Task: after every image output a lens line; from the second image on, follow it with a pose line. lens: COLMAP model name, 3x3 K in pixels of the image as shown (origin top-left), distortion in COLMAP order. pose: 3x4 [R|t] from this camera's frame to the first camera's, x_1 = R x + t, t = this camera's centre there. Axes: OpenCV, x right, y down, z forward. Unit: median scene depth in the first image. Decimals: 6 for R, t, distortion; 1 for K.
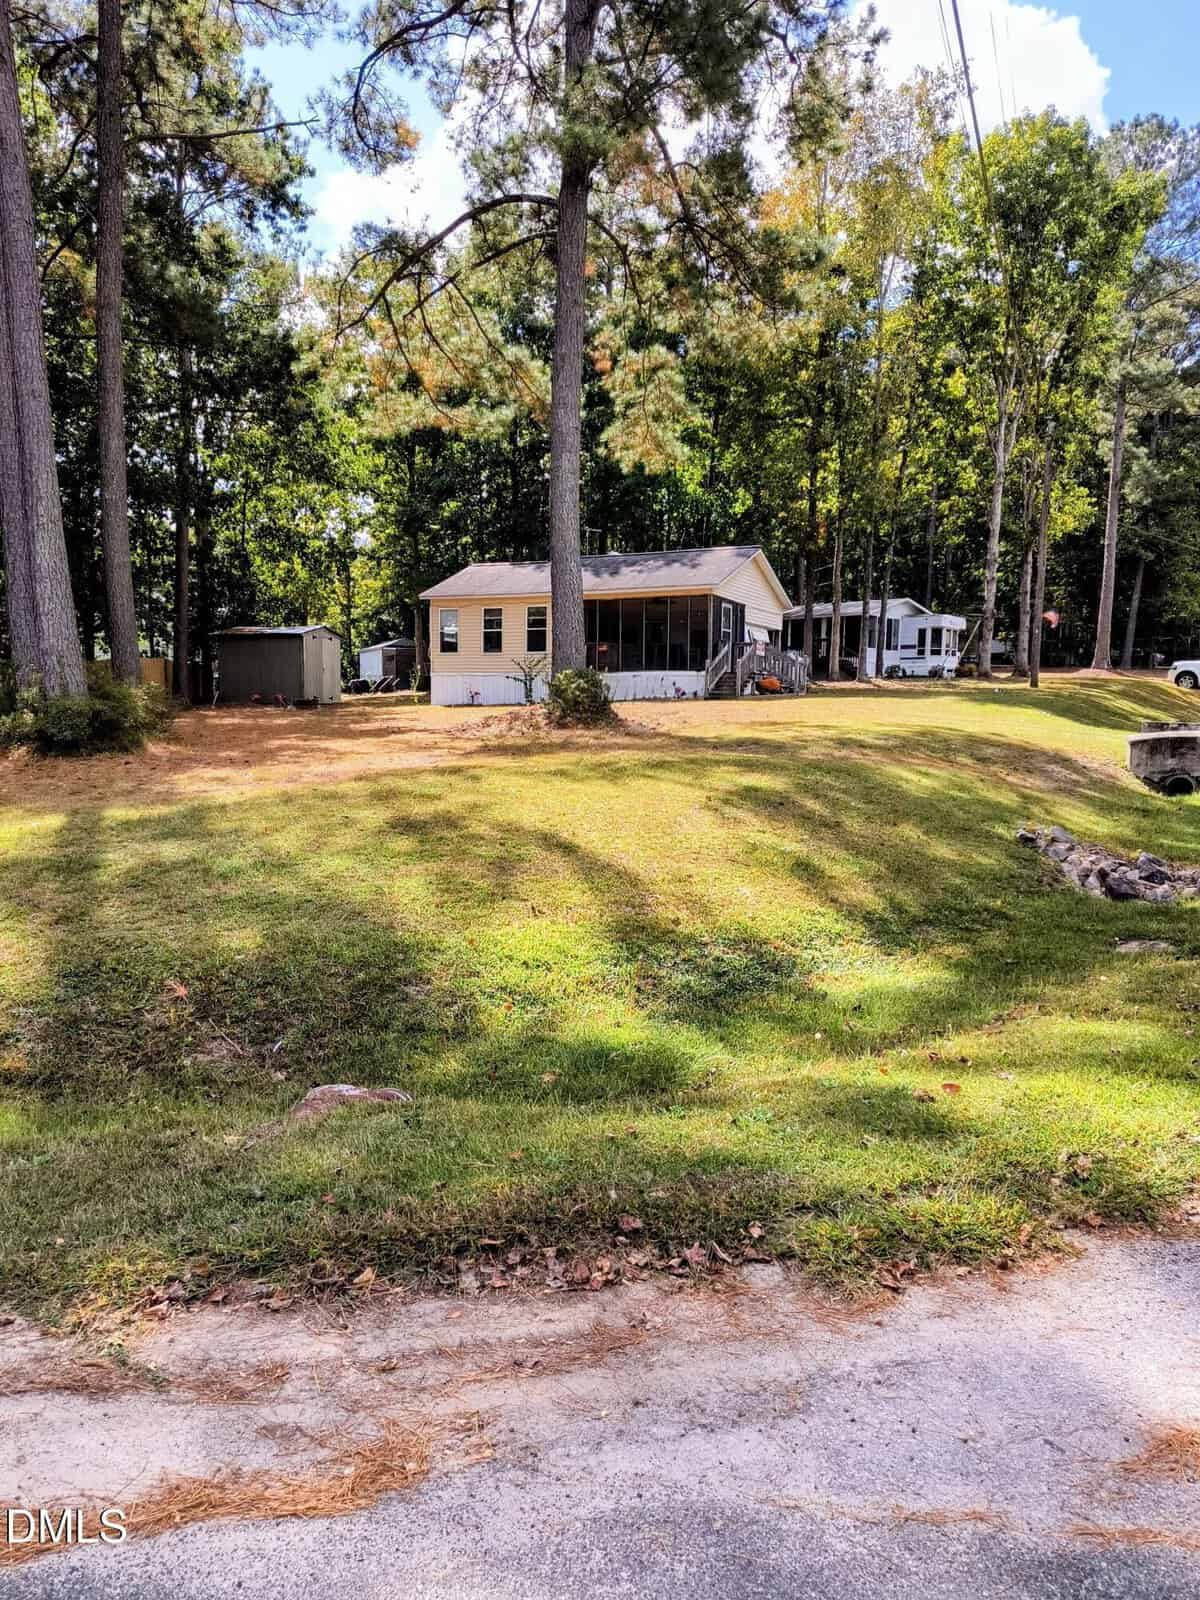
lens RADIAL K [[1105.4, 0, 583.8], [0, 1105.4, 796.6], [0, 0, 1]] dist [0.043733, -0.045546]
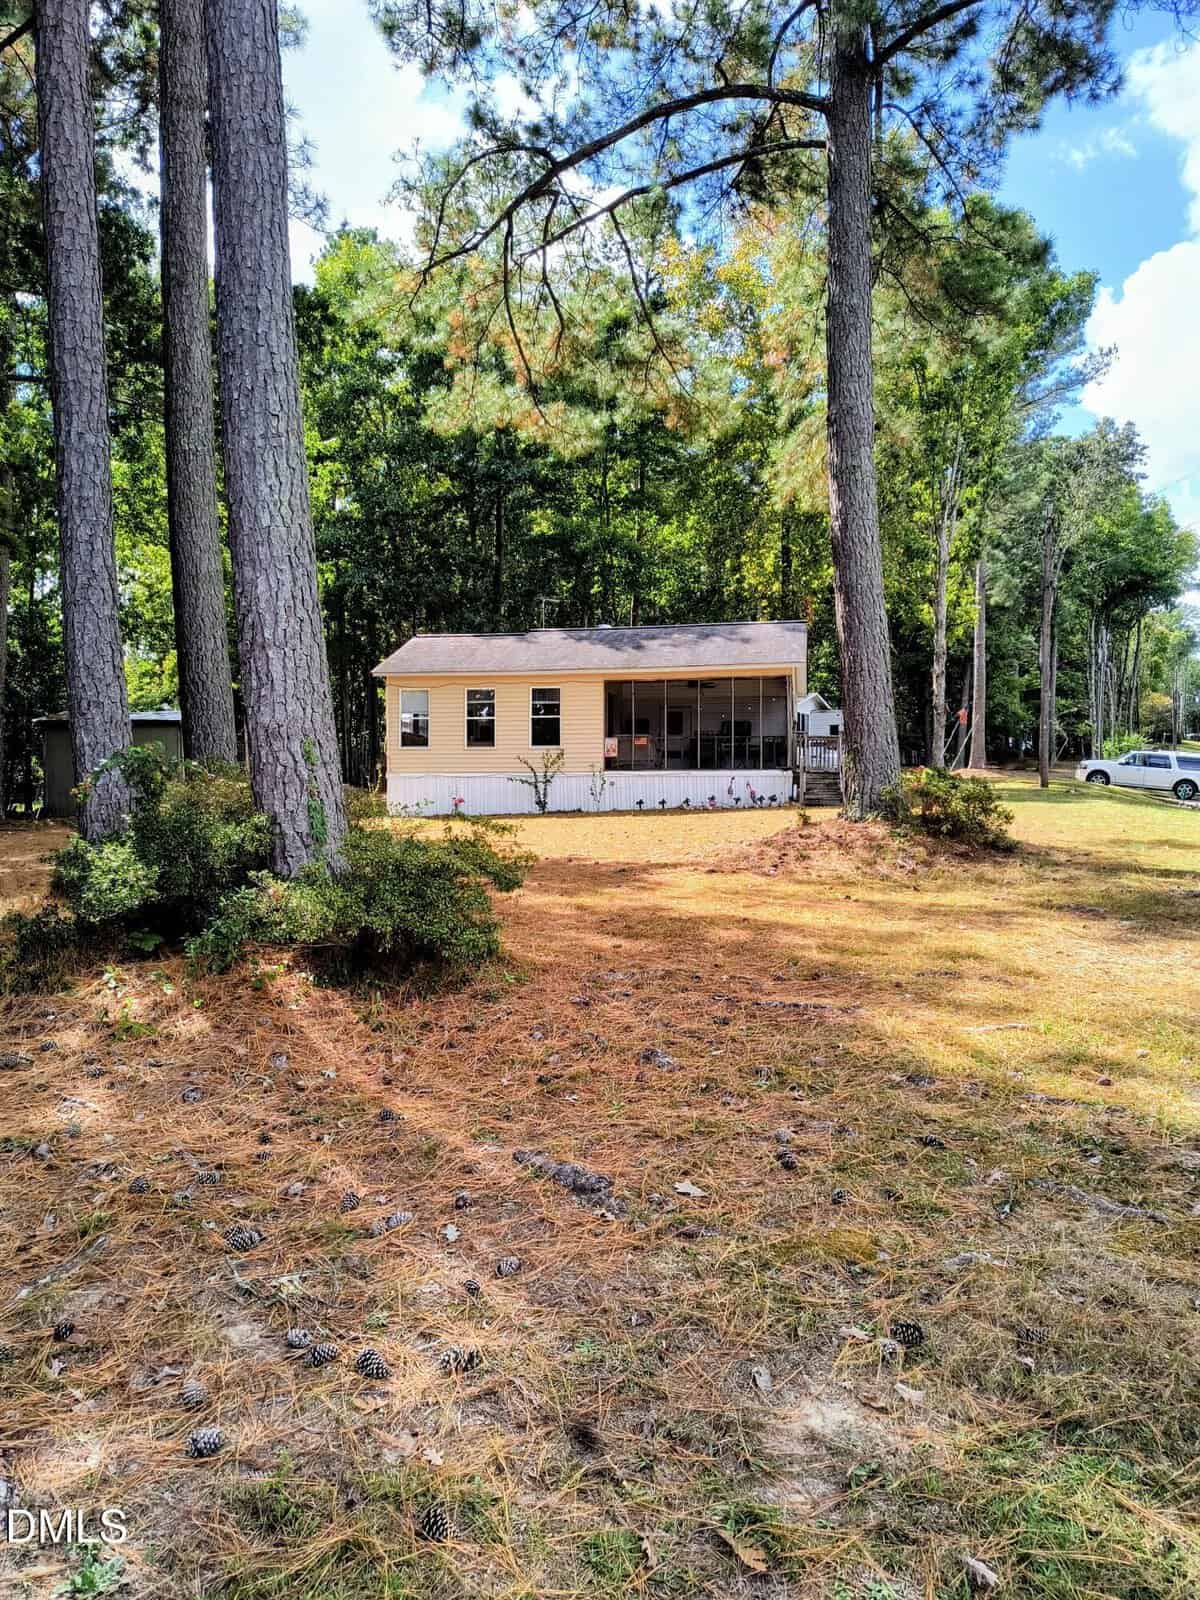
lens RADIAL K [[1105.4, 0, 583.8], [0, 1105.4, 796.6], [0, 0, 1]] dist [0.043733, -0.045546]
pose [[0.962457, -0.009401, 0.271270, -0.224613], [0.033569, 0.995850, -0.084590, -0.030247], [-0.269350, 0.090521, 0.958779, 0.261092]]
